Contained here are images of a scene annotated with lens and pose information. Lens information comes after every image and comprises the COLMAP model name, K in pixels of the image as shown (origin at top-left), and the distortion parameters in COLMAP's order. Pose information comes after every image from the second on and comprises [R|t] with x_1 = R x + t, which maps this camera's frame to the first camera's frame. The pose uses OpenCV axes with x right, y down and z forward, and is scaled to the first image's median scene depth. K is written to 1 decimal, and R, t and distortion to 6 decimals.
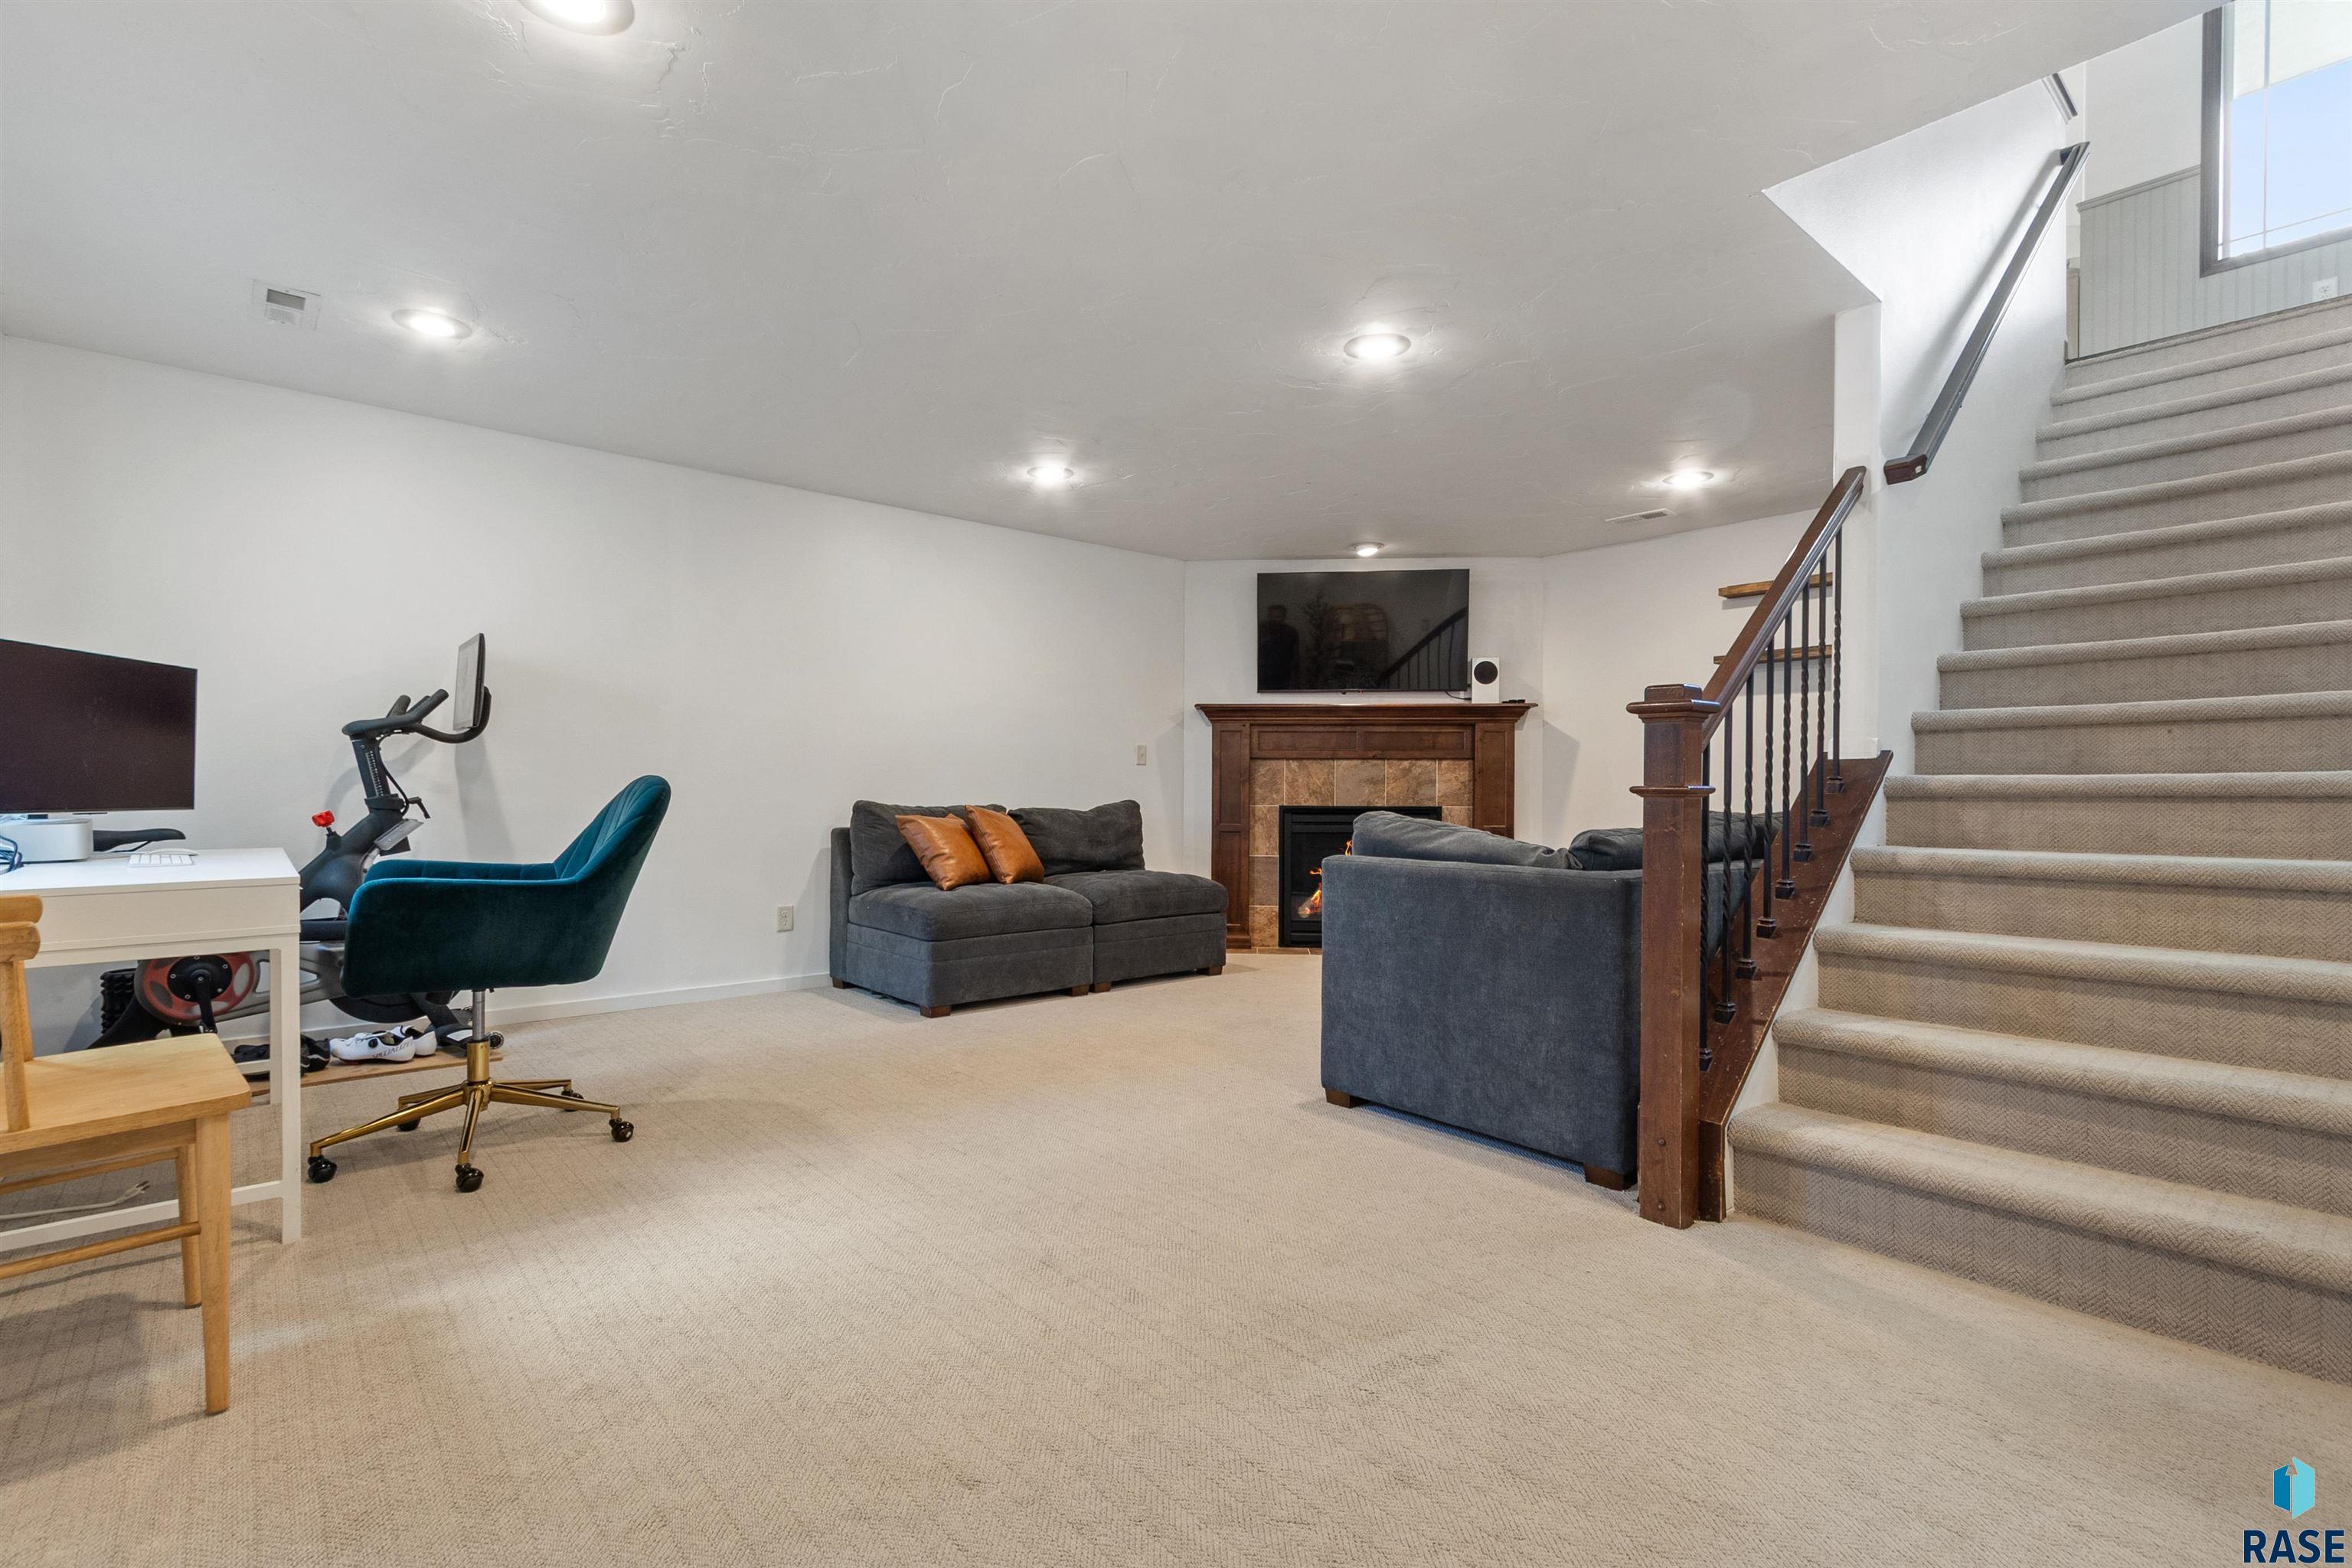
lens RADIAL K [[1073.2, 0, 1176.5], [0, 1073.2, 783.2], [0, 0, 1]] dist [0.002752, -0.001499]
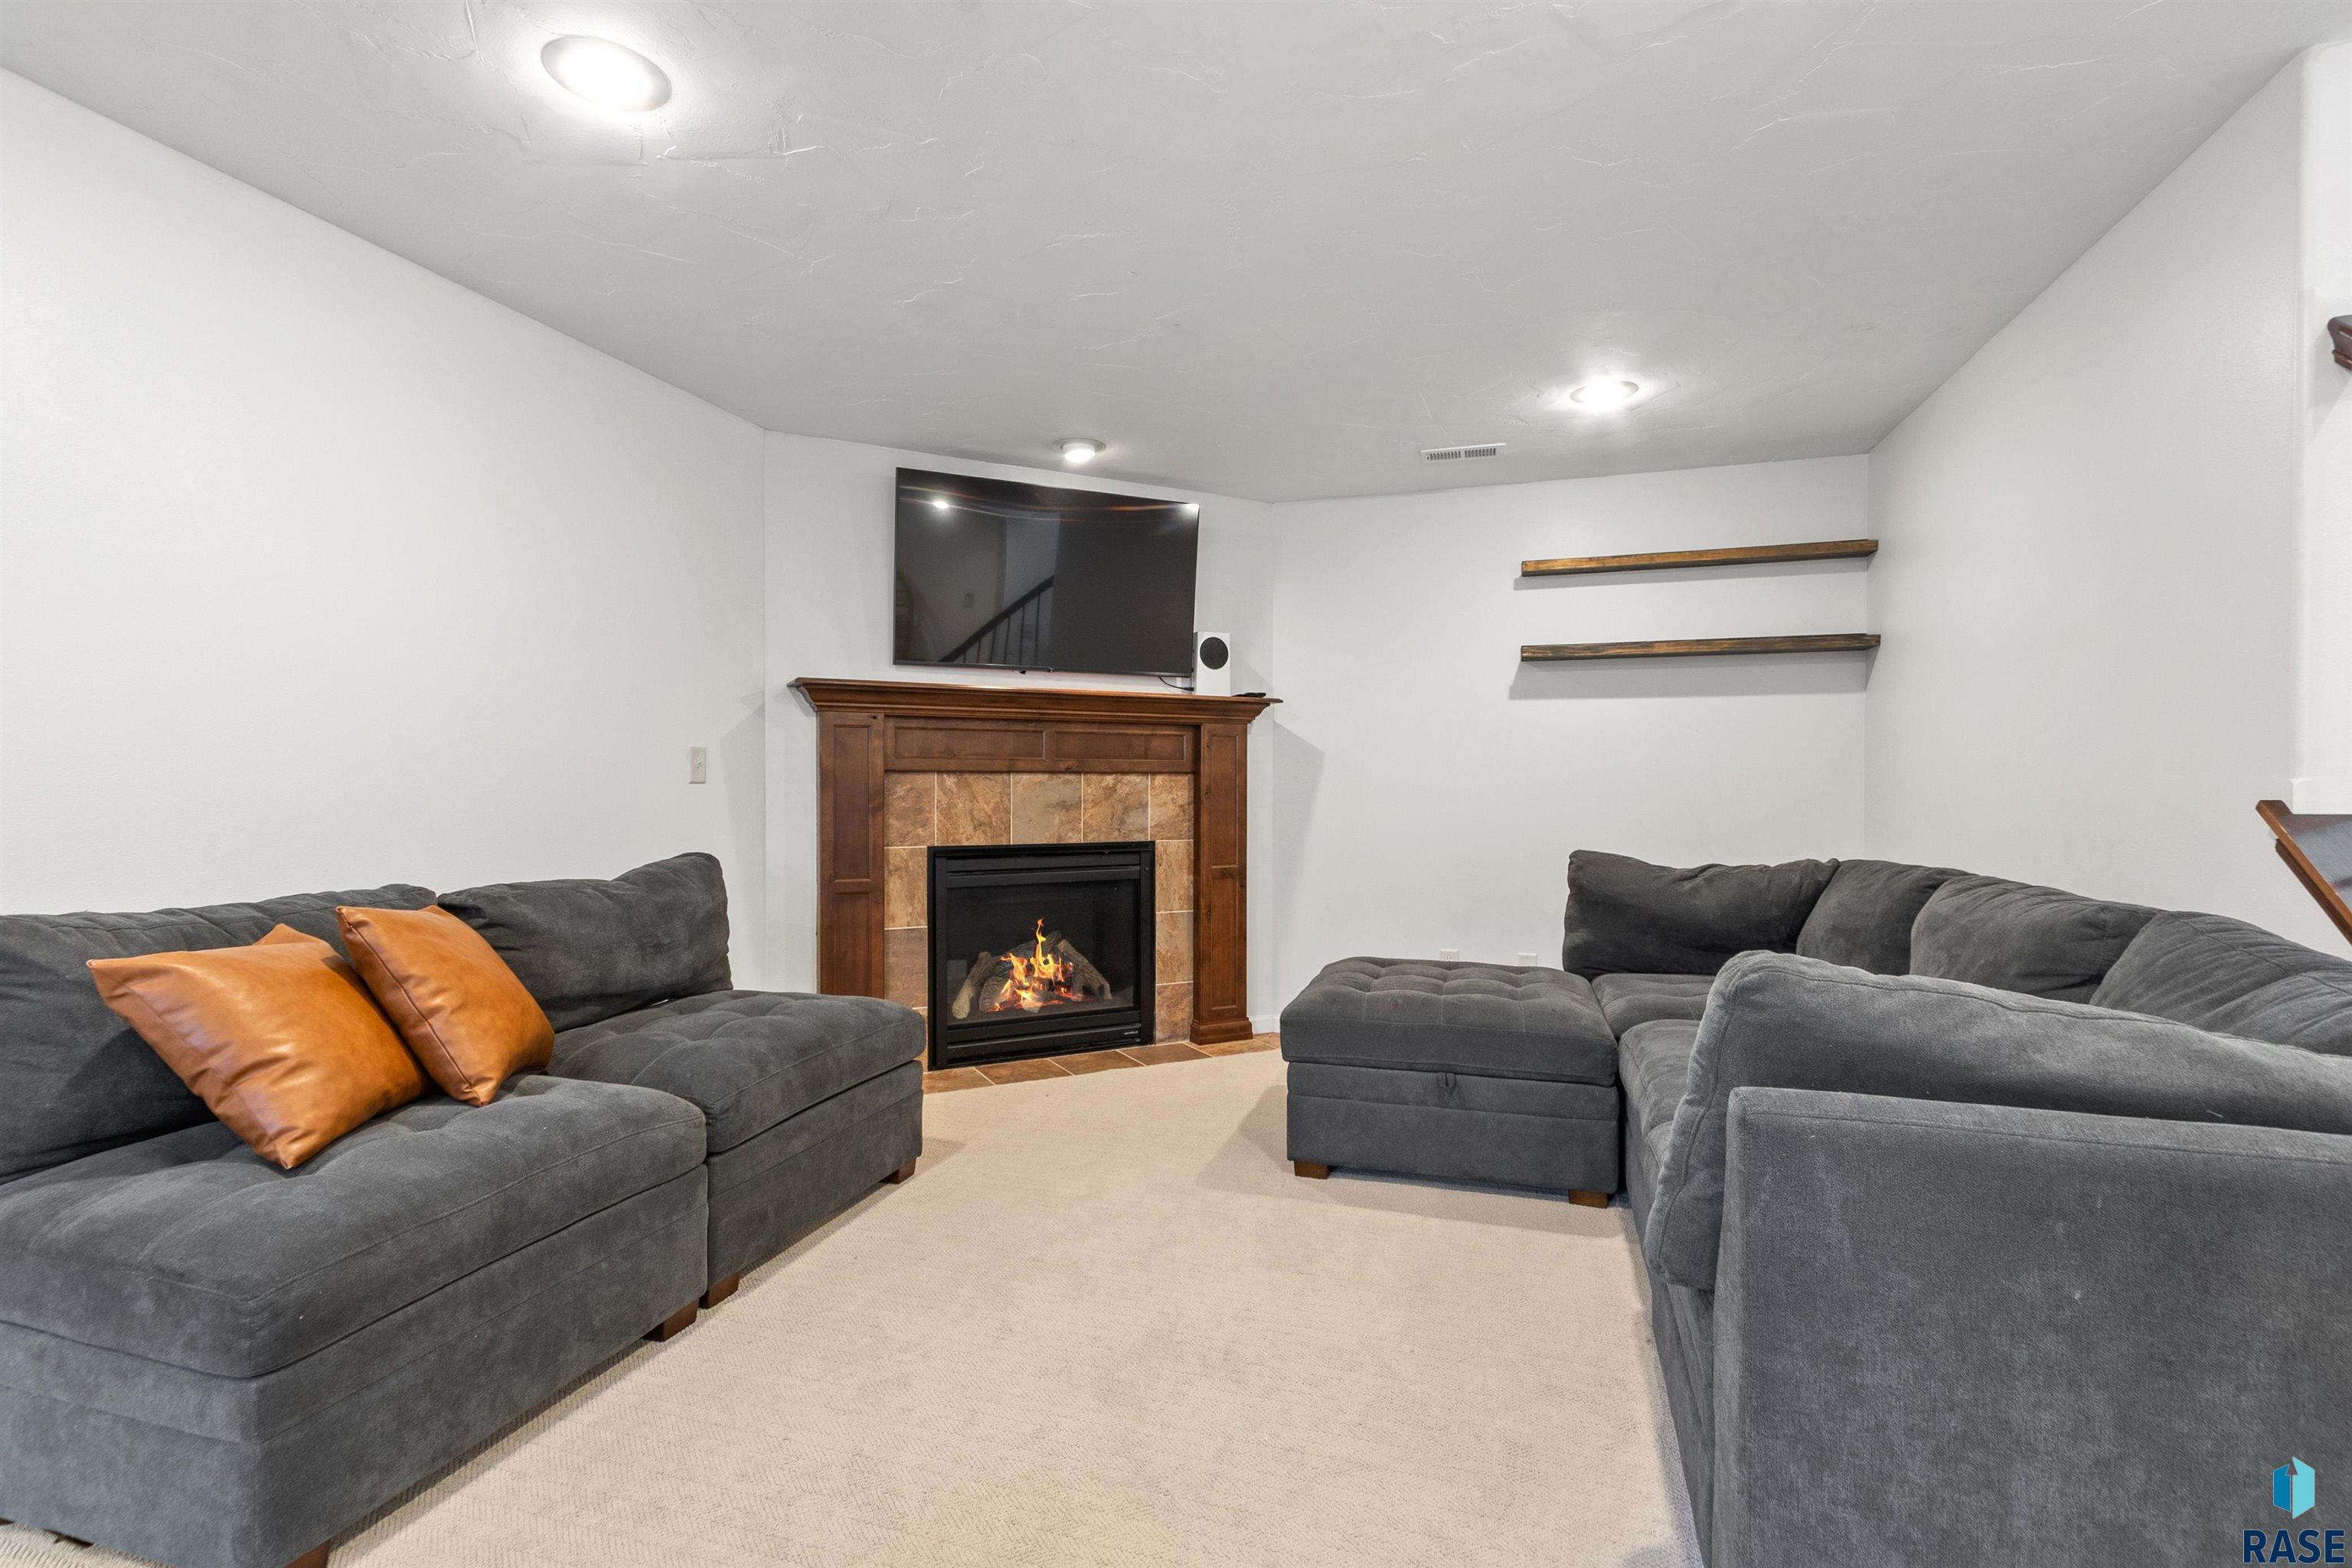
lens RADIAL K [[1073.2, 0, 1178.7], [0, 1073.2, 791.1], [0, 0, 1]] dist [0.002752, -0.001499]
pose [[0.853549, -0.006856, 0.520967, -0.107722], [0.001166, 0.999936, 0.011249, -0.018659], [-0.521011, -0.008994, 0.853502, 0.398069]]
